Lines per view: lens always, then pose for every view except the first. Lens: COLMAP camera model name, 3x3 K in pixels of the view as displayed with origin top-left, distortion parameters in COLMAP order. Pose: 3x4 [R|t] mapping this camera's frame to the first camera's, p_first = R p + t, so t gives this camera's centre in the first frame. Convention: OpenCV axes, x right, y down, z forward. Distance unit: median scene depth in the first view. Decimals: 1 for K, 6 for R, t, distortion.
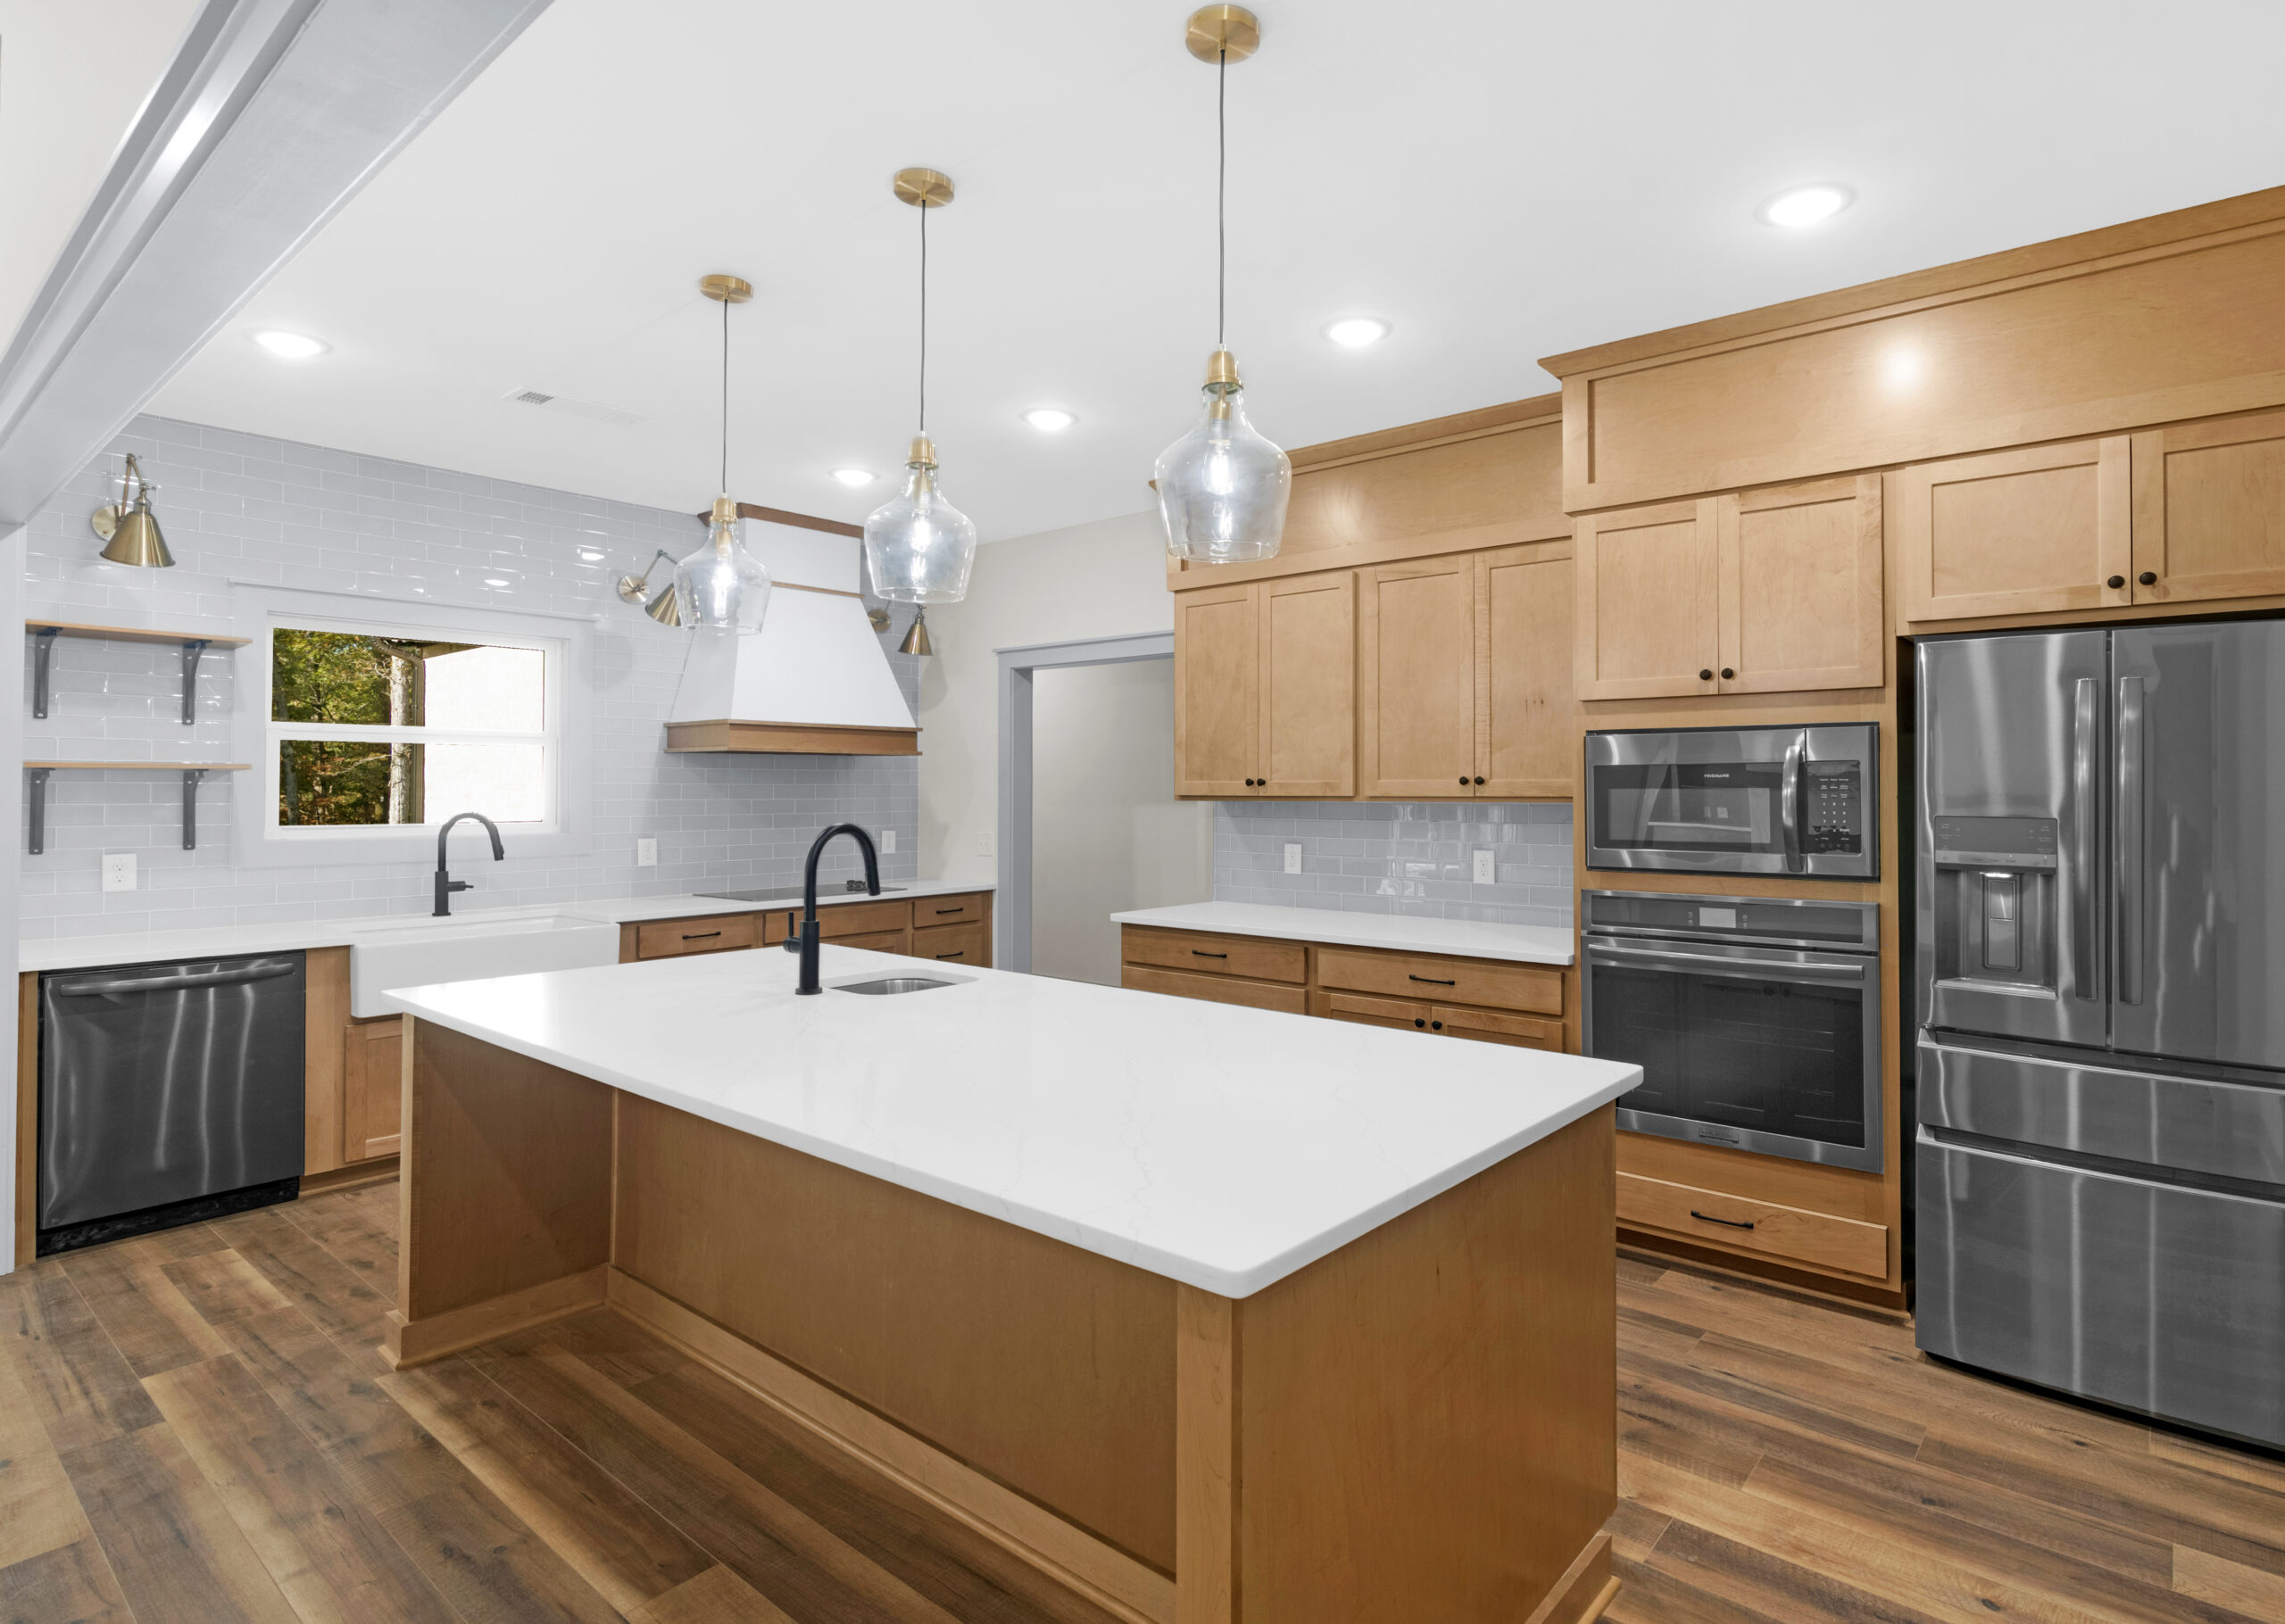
lens RADIAL K [[1195.4, 0, 1098.5], [0, 1195.4, 768.9], [0, 0, 1]] dist [-0.000292, -0.001339]
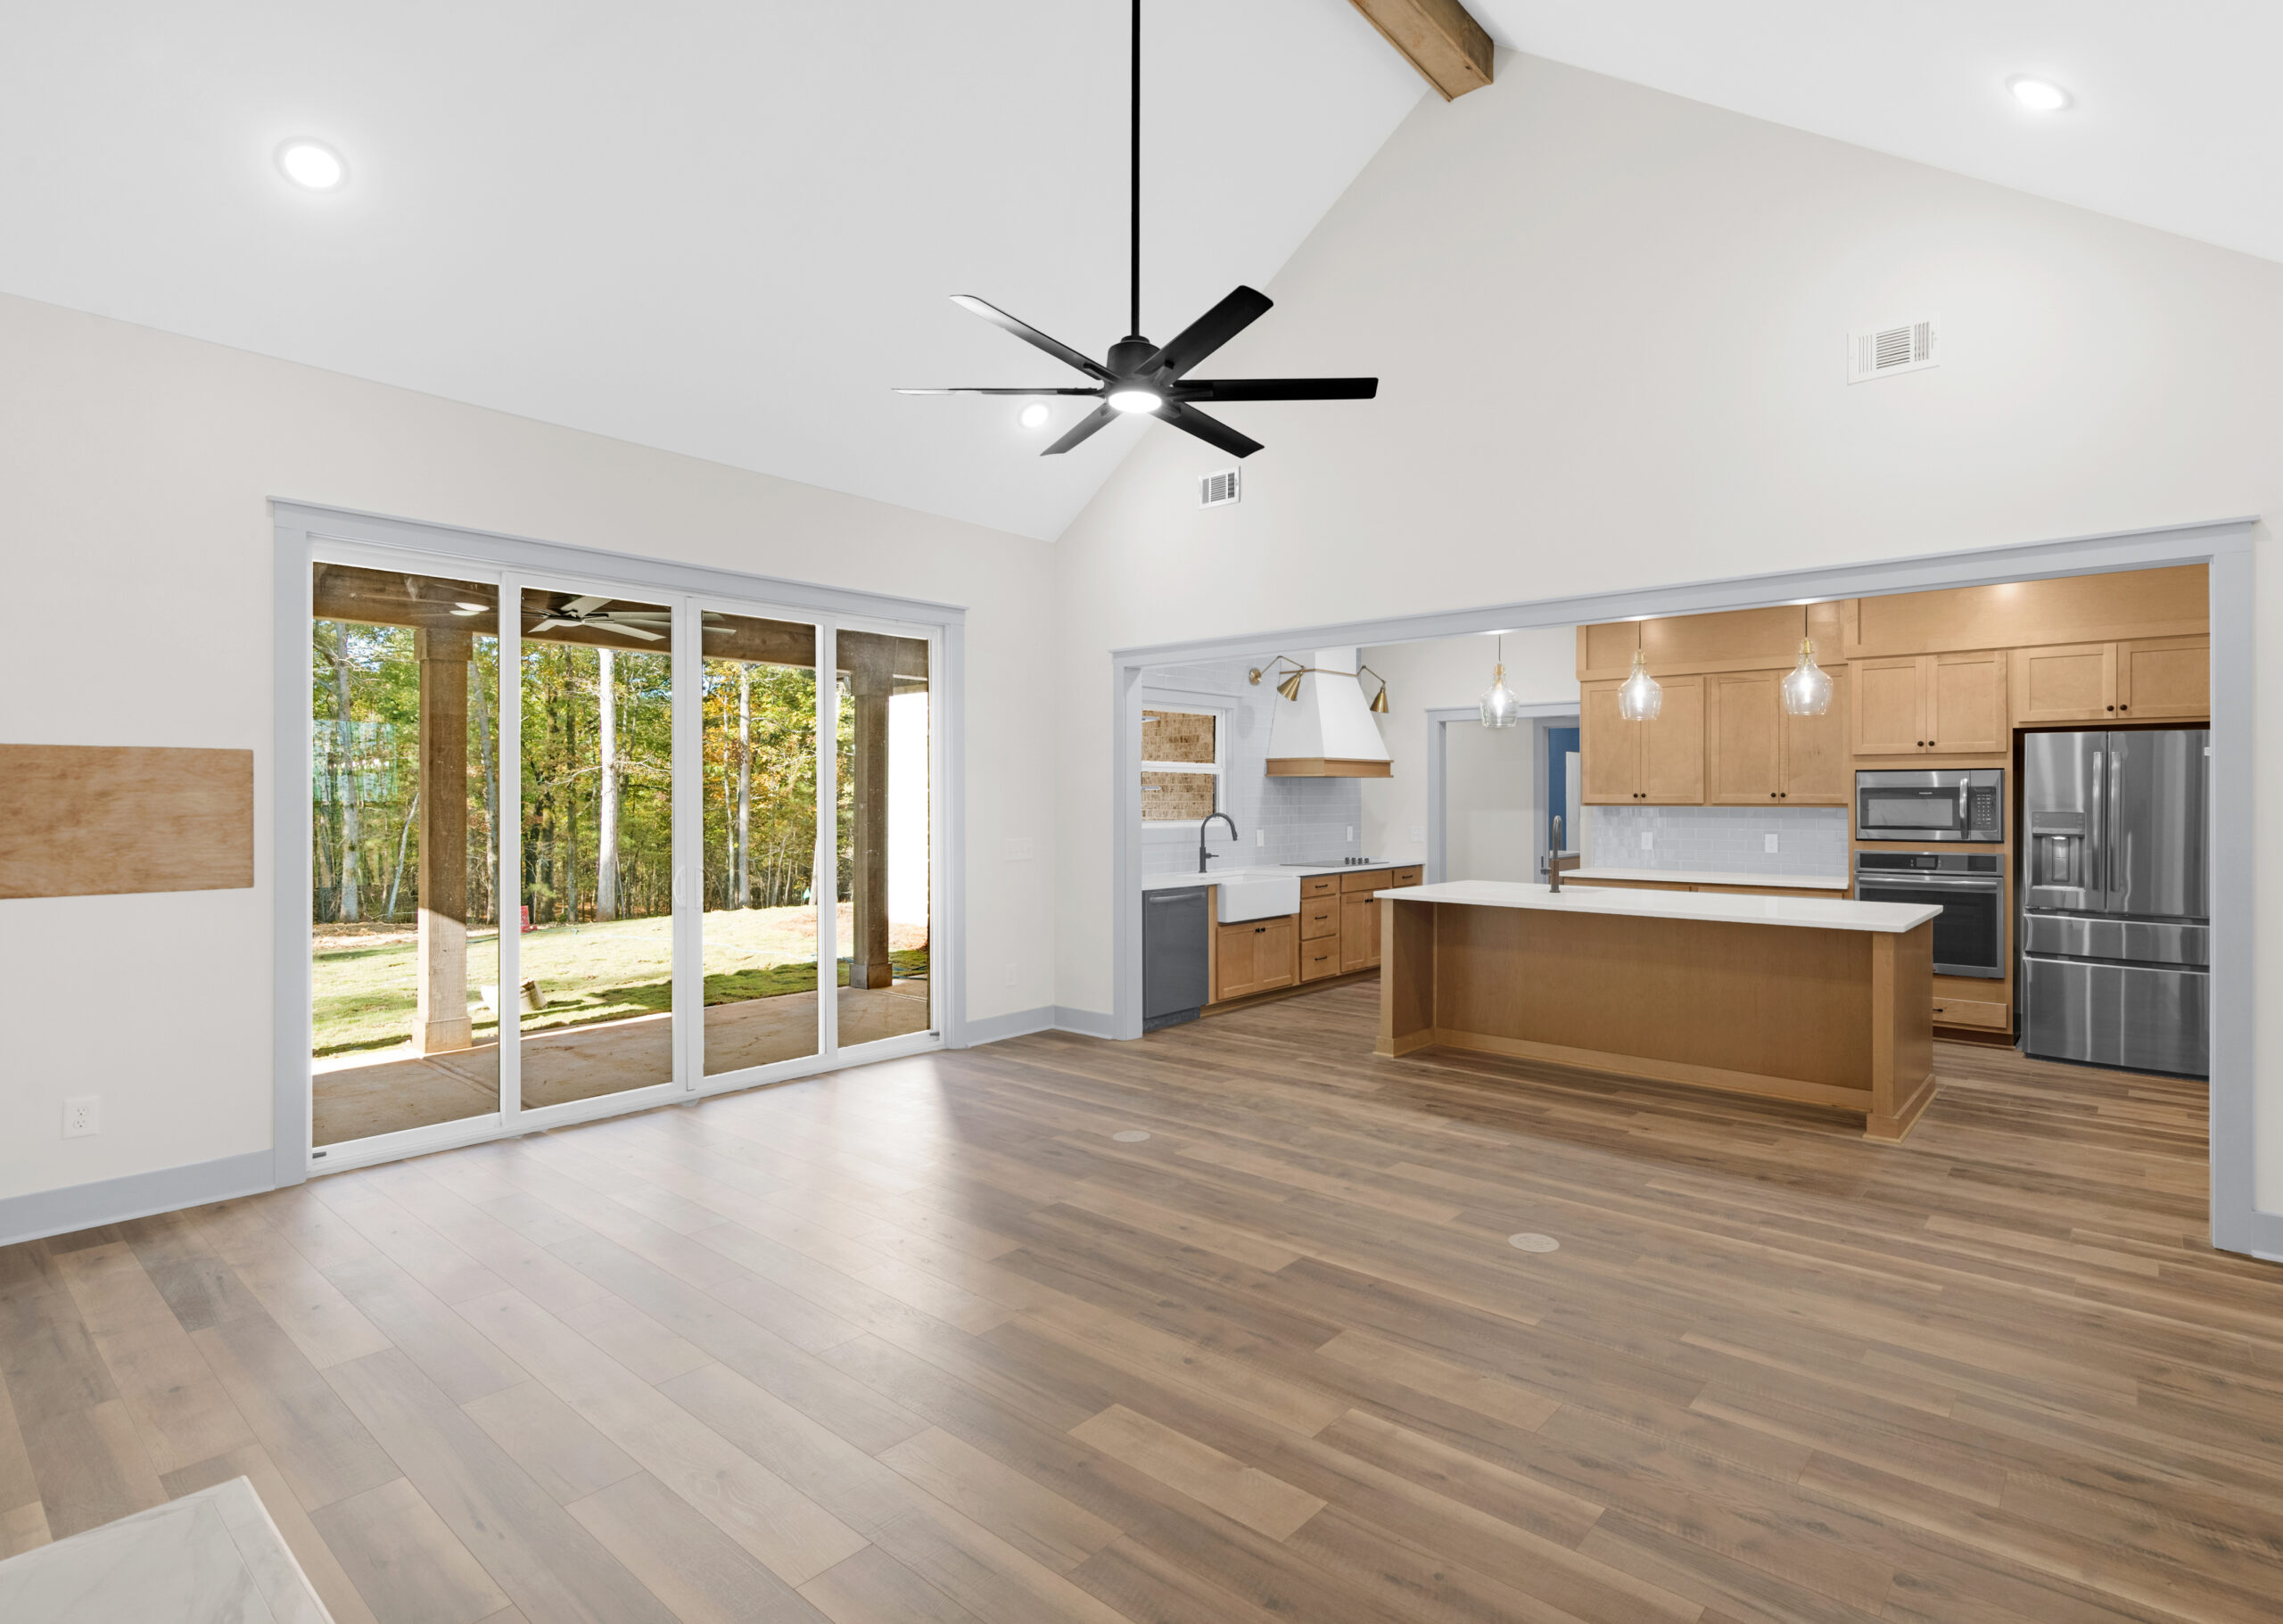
lens RADIAL K [[1109.8, 0, 1301.8], [0, 1109.8, 791.3], [0, 0, 1]] dist [0.001125, -0.000241]
pose [[0.996243, 0.000513, 0.086600, -0.738714], [-0.001453, 0.999941, 0.010791, -0.016994], [-0.086589, -0.010876, 0.996185, -0.832699]]
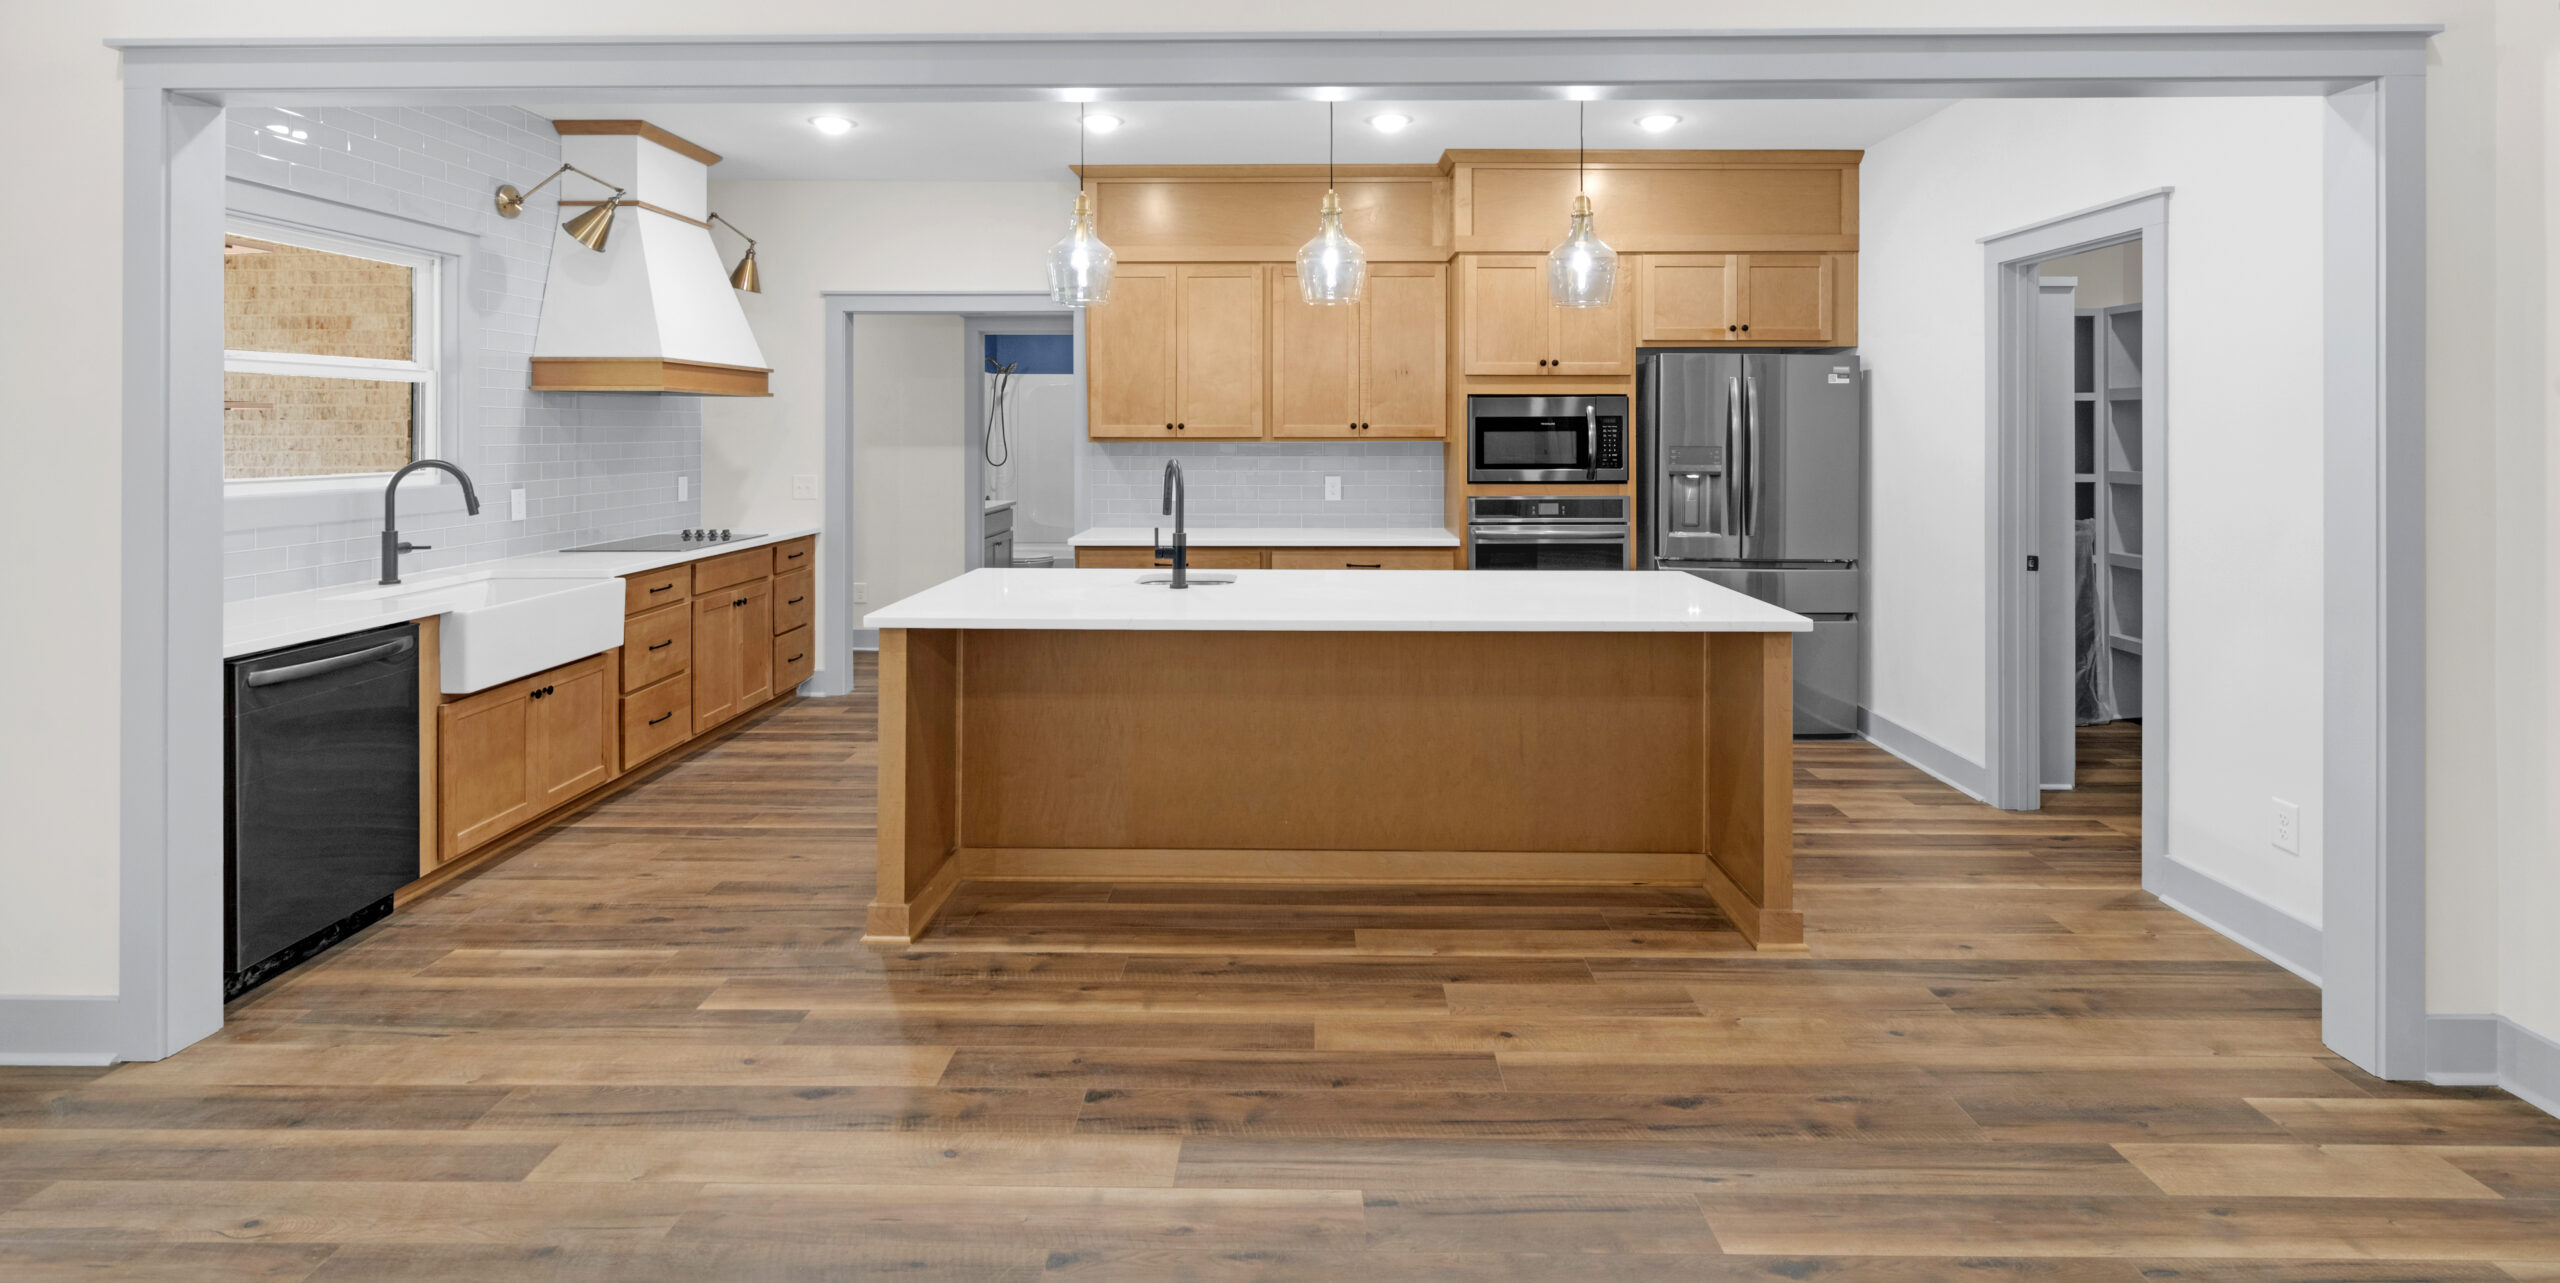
lens RADIAL K [[1211.0, 0, 1385.9], [0, 1211.0, 426.8], [0, 0, 1]] dist [-0.002313, 0.000076]
pose [[0.751534, 0.002880, 0.659688, -0.790276], [-0.011280, 0.999900, 0.008485, -0.002054], [-0.659598, -0.013818, 0.751492, -0.121298]]
